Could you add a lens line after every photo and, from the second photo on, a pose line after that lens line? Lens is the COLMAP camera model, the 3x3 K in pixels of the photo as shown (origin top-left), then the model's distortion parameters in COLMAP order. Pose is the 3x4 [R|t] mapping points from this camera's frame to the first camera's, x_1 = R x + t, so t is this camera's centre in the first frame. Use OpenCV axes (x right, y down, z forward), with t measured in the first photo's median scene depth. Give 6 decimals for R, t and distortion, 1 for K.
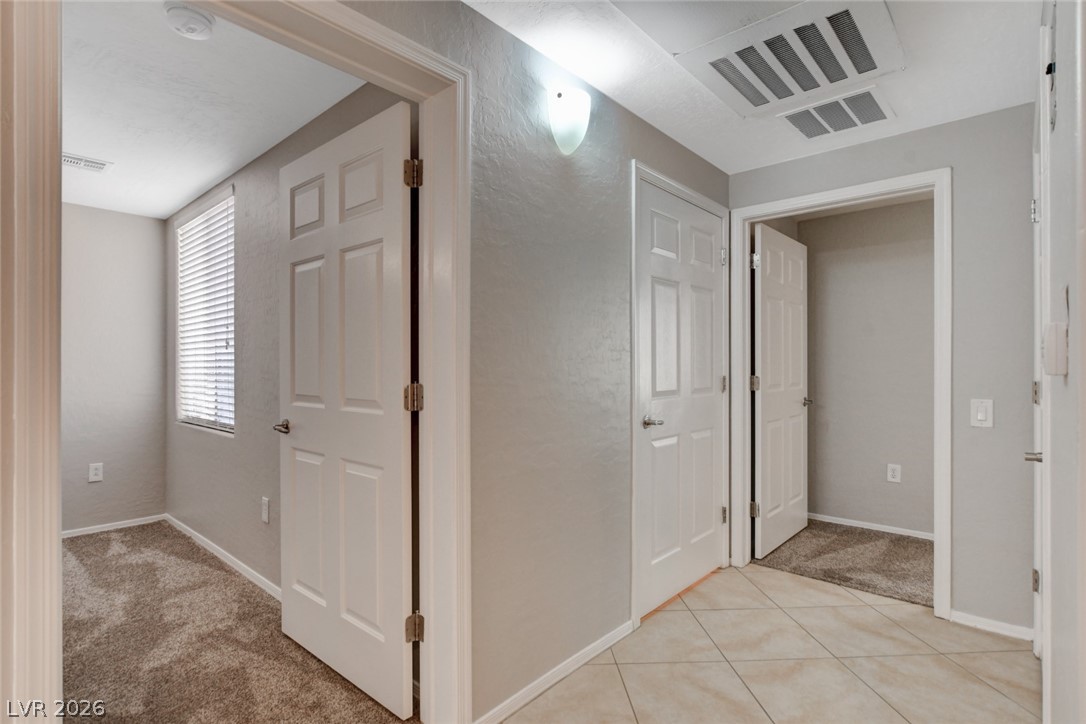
lens RADIAL K [[534.7, 0, 538.0], [0, 534.7, 366.7], [0, 0, 1]] dist [-0.006706, -0.000575]
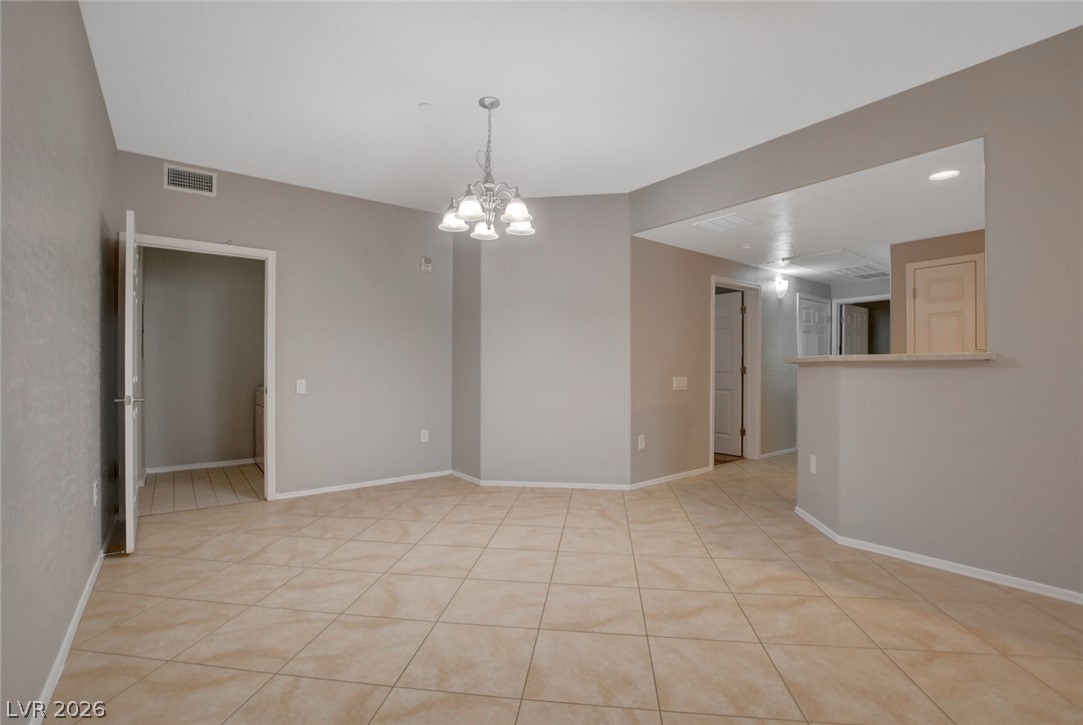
lens RADIAL K [[487.6, 0, 535.4], [0, 487.6, 367.7], [0, 0, 1]] dist [-0.023365, -0.000167]
pose [[0.983093, 0.000225, -0.183108, -0.572081], [-0.000738, 0.999996, -0.002734, 0.029276], [0.183107, 0.002823, 0.983089, -1.436395]]
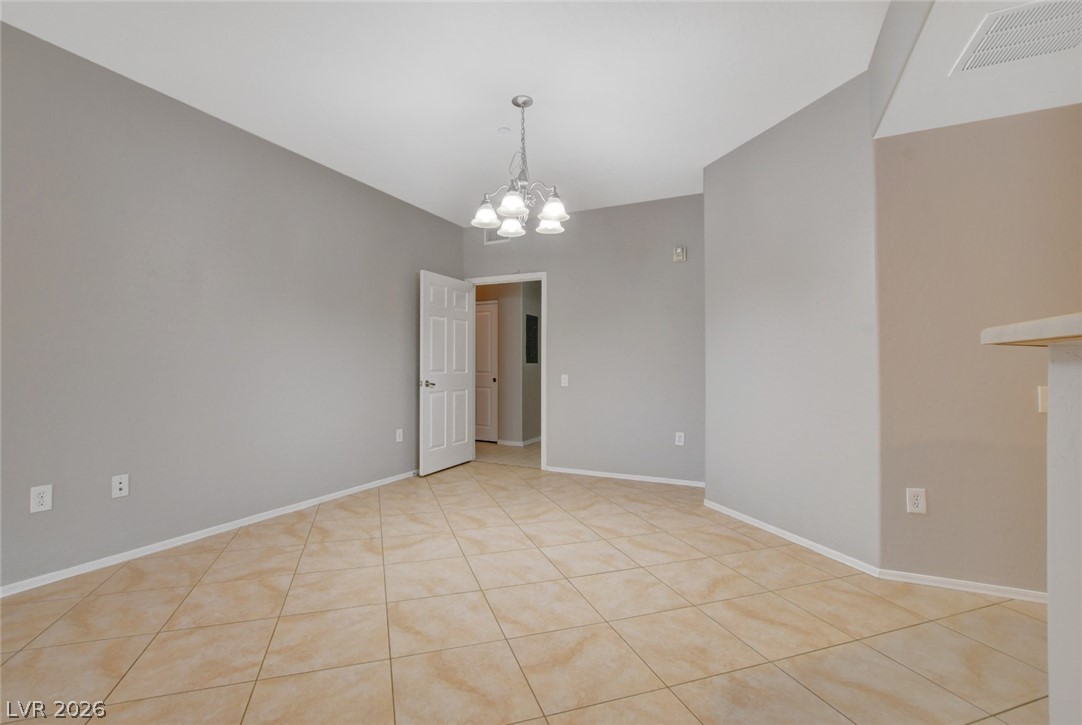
lens RADIAL K [[484.6, 0, 526.2], [0, 484.6, 358.7], [0, 0, 1]] dist [-0.029279, 0.011371]
pose [[0.260304, -0.011739, -0.965455, 0.051857], [-0.004922, 0.999897, -0.013485, 0.029046], [0.965514, 0.008262, 0.260219, -0.782062]]
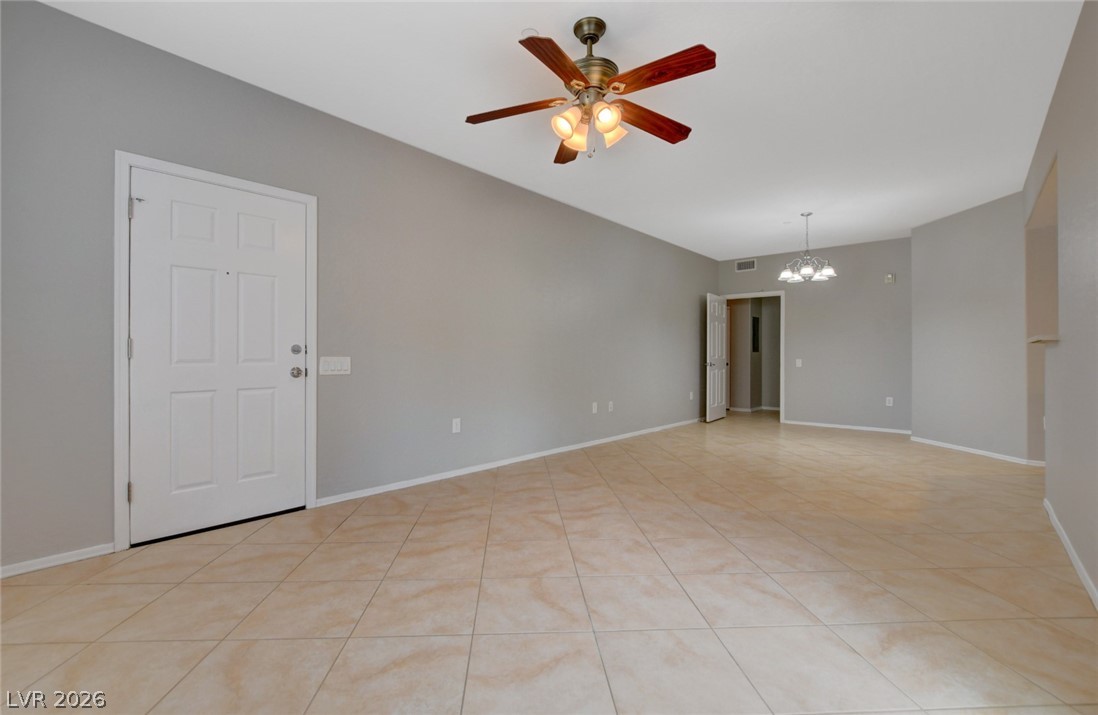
lens RADIAL K [[484.5, 0, 532.4], [0, 484.5, 355.0], [0, 0, 1]] dist [-0.014480, 0.000257]
pose [[-0.009151, -0.000401, -0.999958, 0.932266], [-0.006331, 0.999980, -0.000343, 0.047340], [0.999938, 0.006327, -0.009154, -1.532774]]
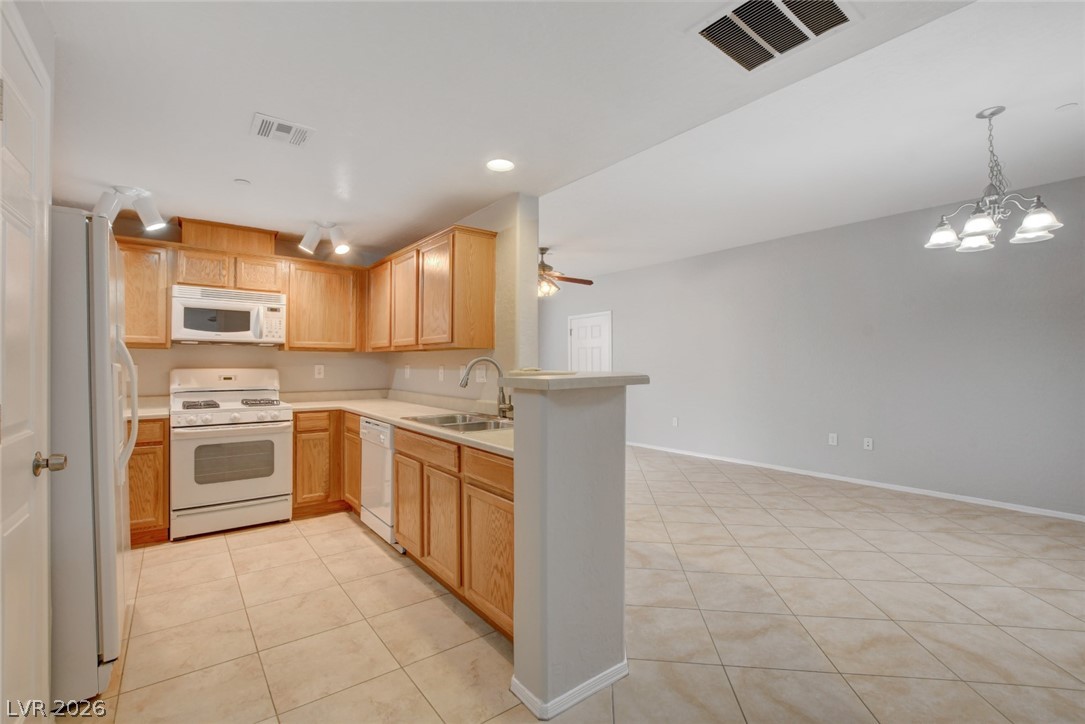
lens RADIAL K [[476.6, 0, 533.6], [0, 476.6, 363.8], [0, 0, 1]] dist [-0.027196, 0.005792]
pose [[-0.983231, 0.000958, 0.182361, -0.158395], [0.000322, 0.999994, -0.003517, -0.008937], [-0.182363, -0.003399, -0.983225, 0.439856]]
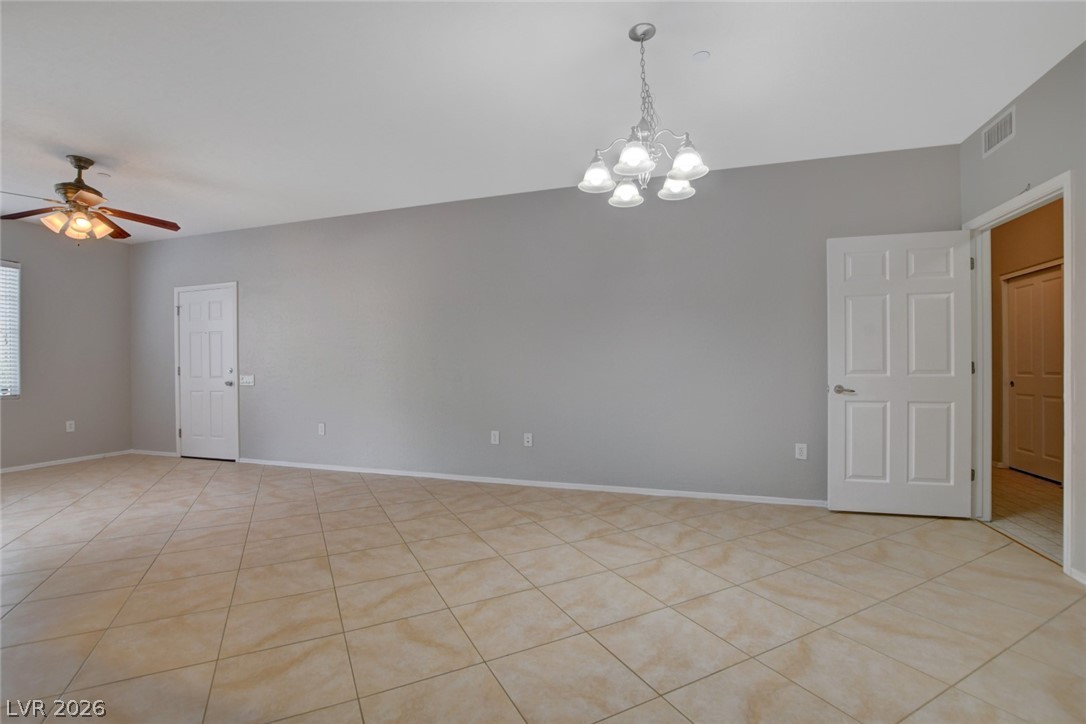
lens RADIAL K [[481.0, 0, 531.5], [0, 481.0, 366.3], [0, 0, 1]] dist [-0.026279, 0.000450]
pose [[-0.913165, 0.004480, -0.407565, -0.380575], [0.005218, 0.999986, -0.000699, 0.030988], [0.407556, -0.002765, -0.913176, 0.034692]]
